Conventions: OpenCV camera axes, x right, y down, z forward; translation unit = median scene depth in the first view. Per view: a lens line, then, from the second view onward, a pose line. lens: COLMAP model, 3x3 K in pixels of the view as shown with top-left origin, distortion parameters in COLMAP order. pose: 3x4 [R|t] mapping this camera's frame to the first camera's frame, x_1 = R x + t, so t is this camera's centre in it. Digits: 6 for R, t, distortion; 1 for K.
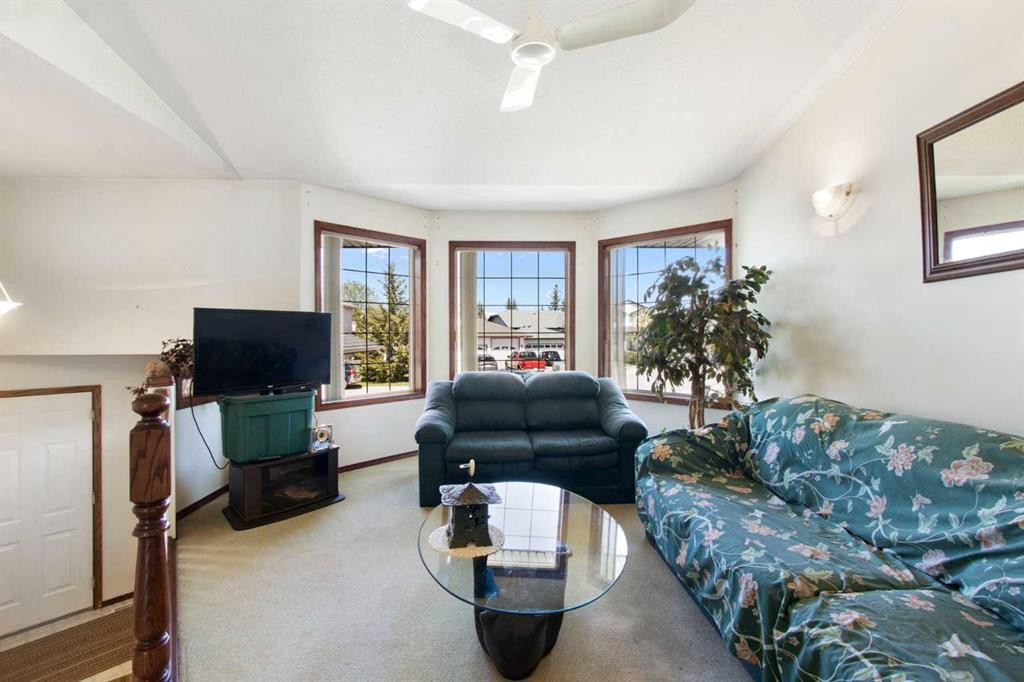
lens RADIAL K [[504.4, 0, 466.5], [0, 504.4, 336.6], [0, 0, 1]] dist [0.007199, -0.000230]
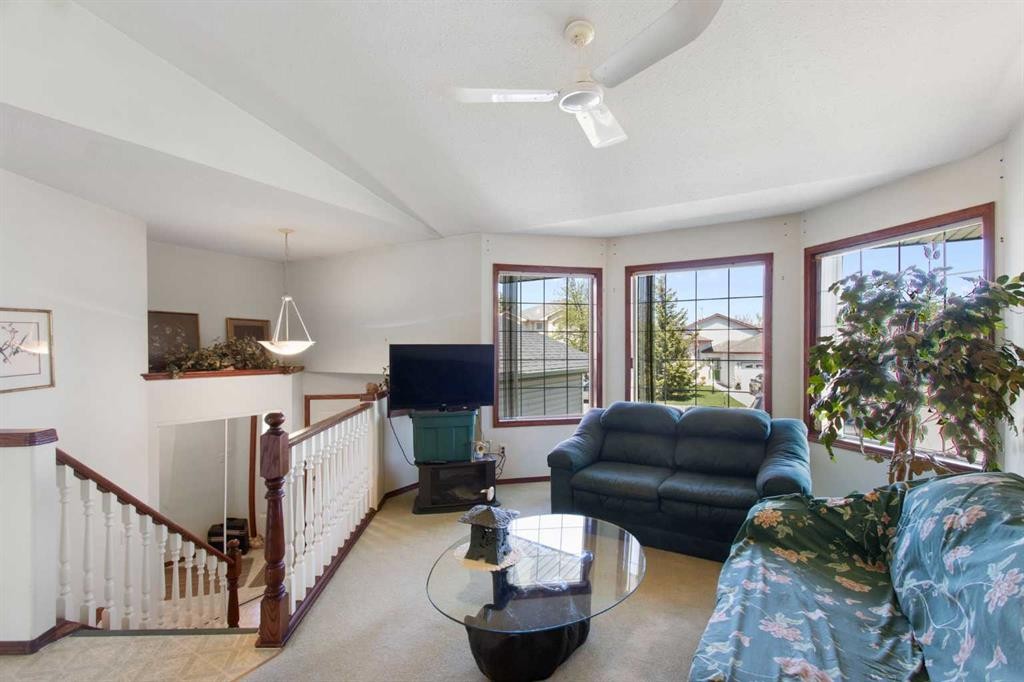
lens RADIAL K [[533.9, 0, 512.0], [0, 533.9, 341.0], [0, 0, 1]] dist [0.002002, 0.000107]
pose [[0.800910, -0.003024, -0.598777, 0.564959], [0.005680, 0.999981, 0.002548, -0.065492], [0.598758, -0.005441, 0.800912, 0.042919]]
